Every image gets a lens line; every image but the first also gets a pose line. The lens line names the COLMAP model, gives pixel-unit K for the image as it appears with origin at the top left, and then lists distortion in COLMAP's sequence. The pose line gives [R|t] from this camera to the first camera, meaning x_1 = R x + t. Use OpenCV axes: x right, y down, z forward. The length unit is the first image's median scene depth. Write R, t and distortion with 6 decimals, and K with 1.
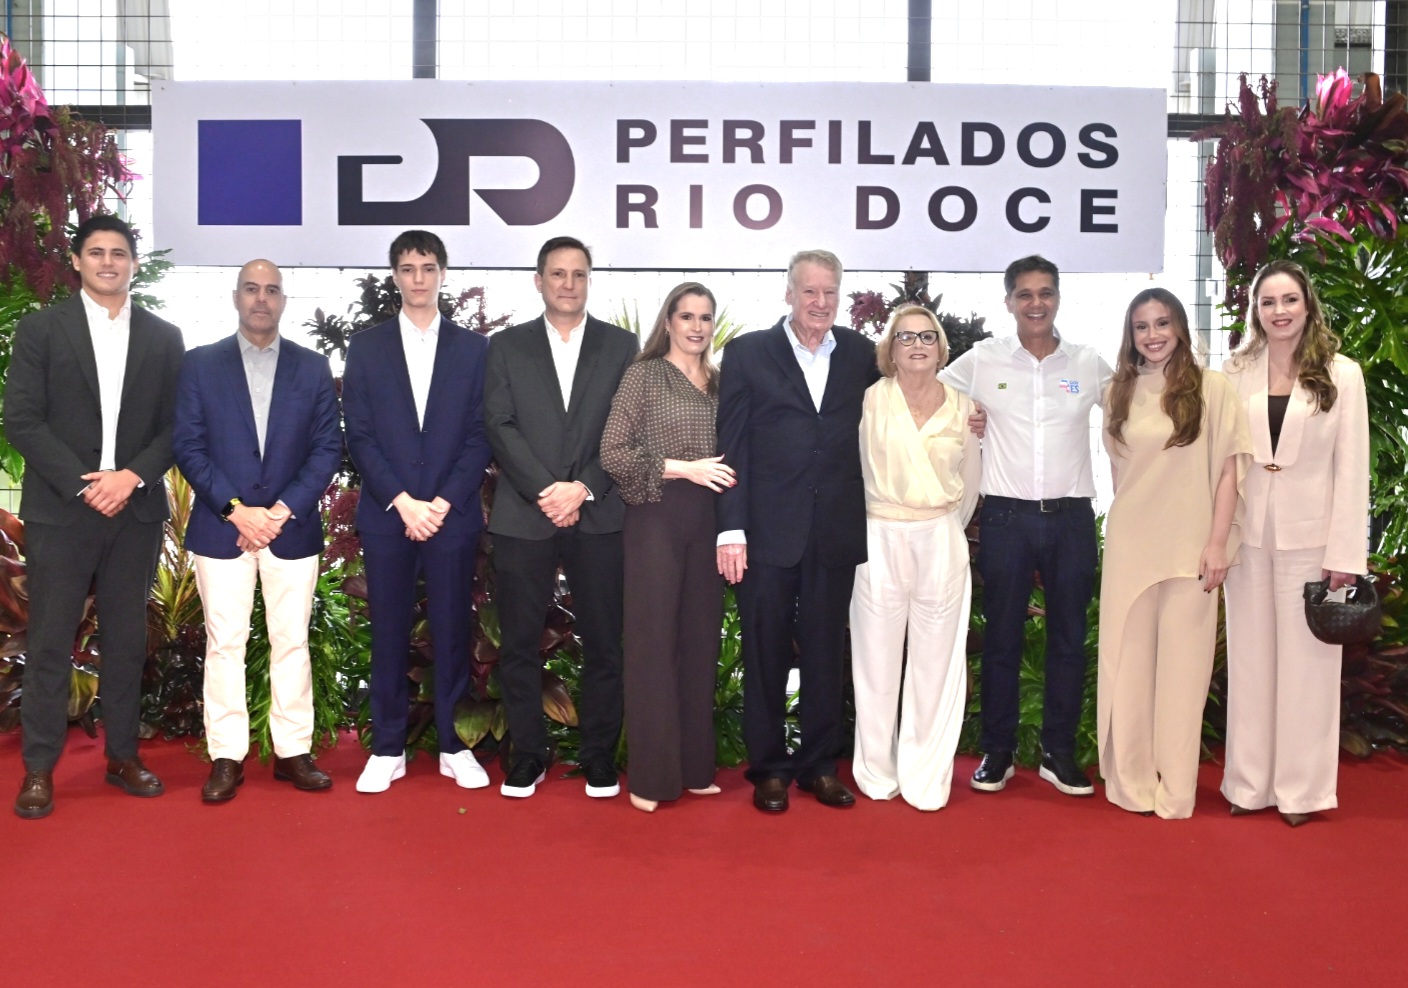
lens RADIAL K [[1294.9, 0, 708.1], [0, 1294.9, 459.3], [0, 0, 1]] dist [-0.049193, 0.015740]
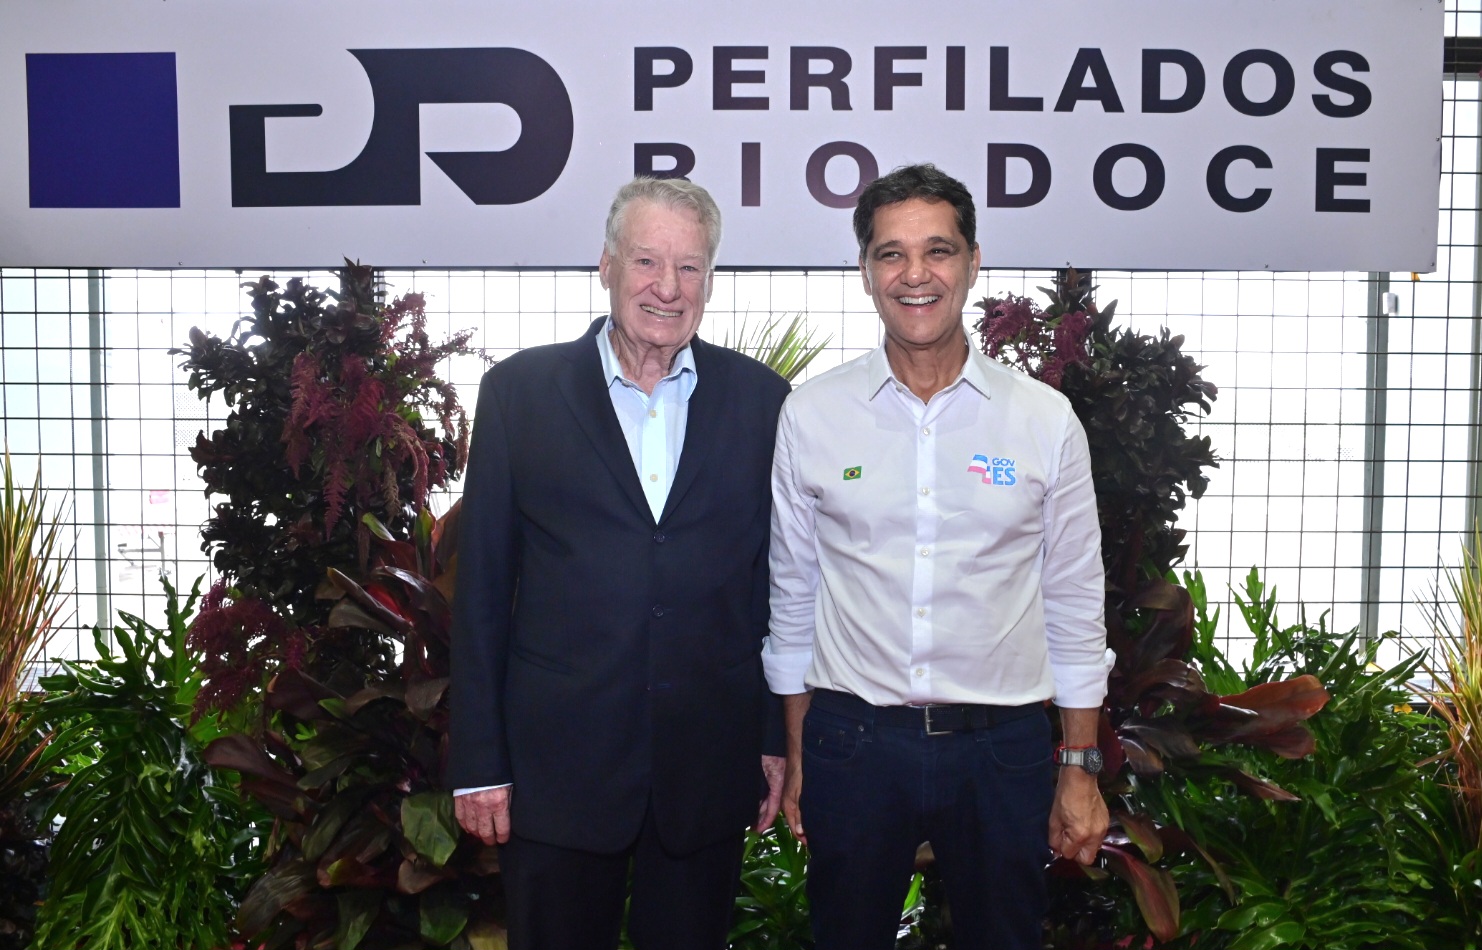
lens RADIAL K [[1118.2, 0, 761.6], [0, 1118.2, 482.1], [0, 0, 1]] dist [-0.073450, 0.053398]
pose [[0.999899, -0.002318, -0.013988, 0.004063], [0.002578, 0.999823, 0.018621, -0.044931], [0.013942, -0.018655, 0.999729, 0.413552]]
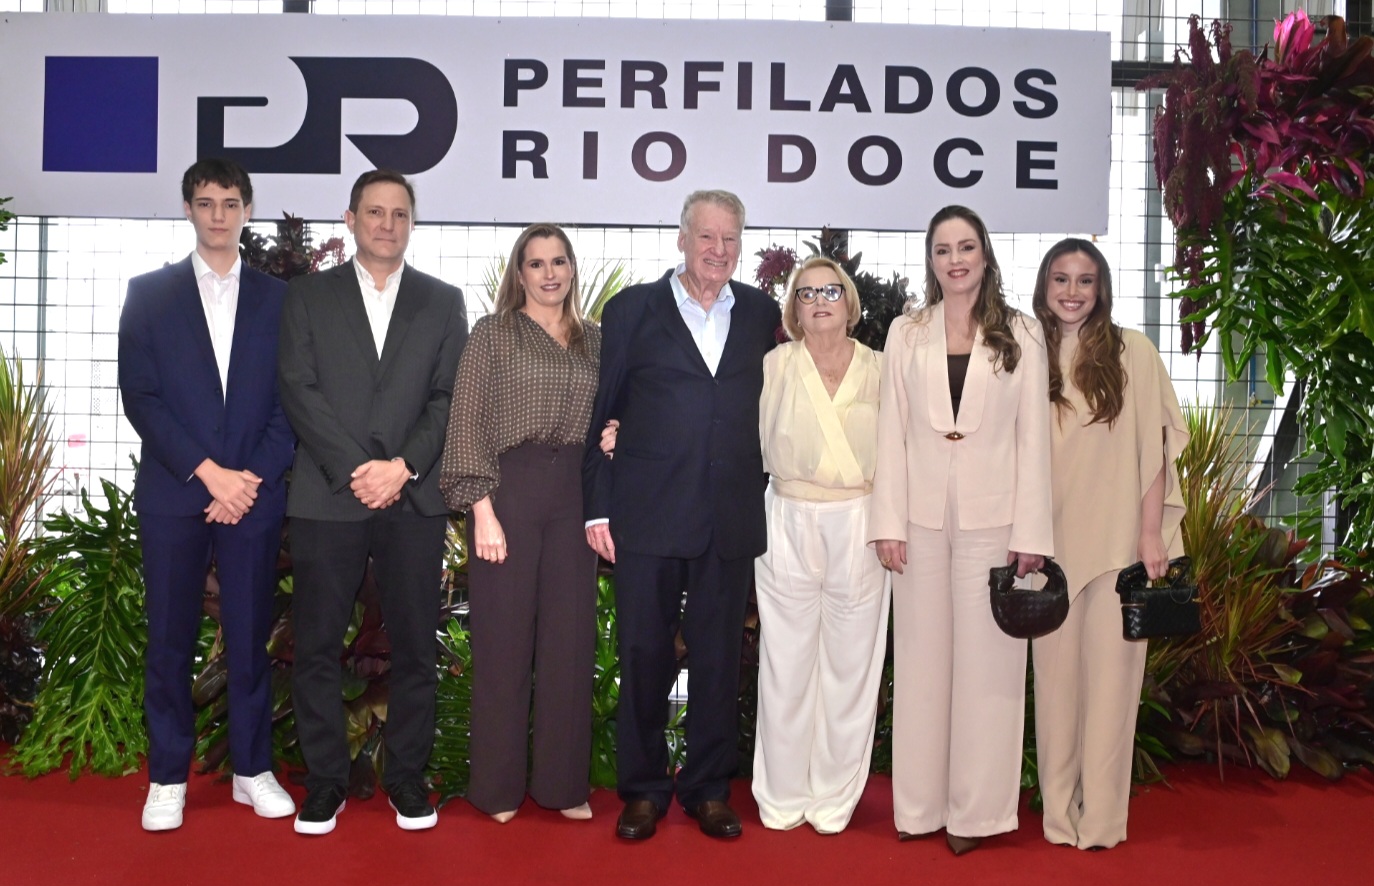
lens RADIAL K [[1212.9, 0, 702.5], [0, 1212.9, 419.1], [0, 0, 1]] dist [-0.073829, 0.035962]
pose [[0.999937, 0.009705, 0.005706, 0.065971], [-0.009506, 0.999378, -0.033973, 0.016403], [-0.006032, 0.033916, 0.999406, 0.163478]]
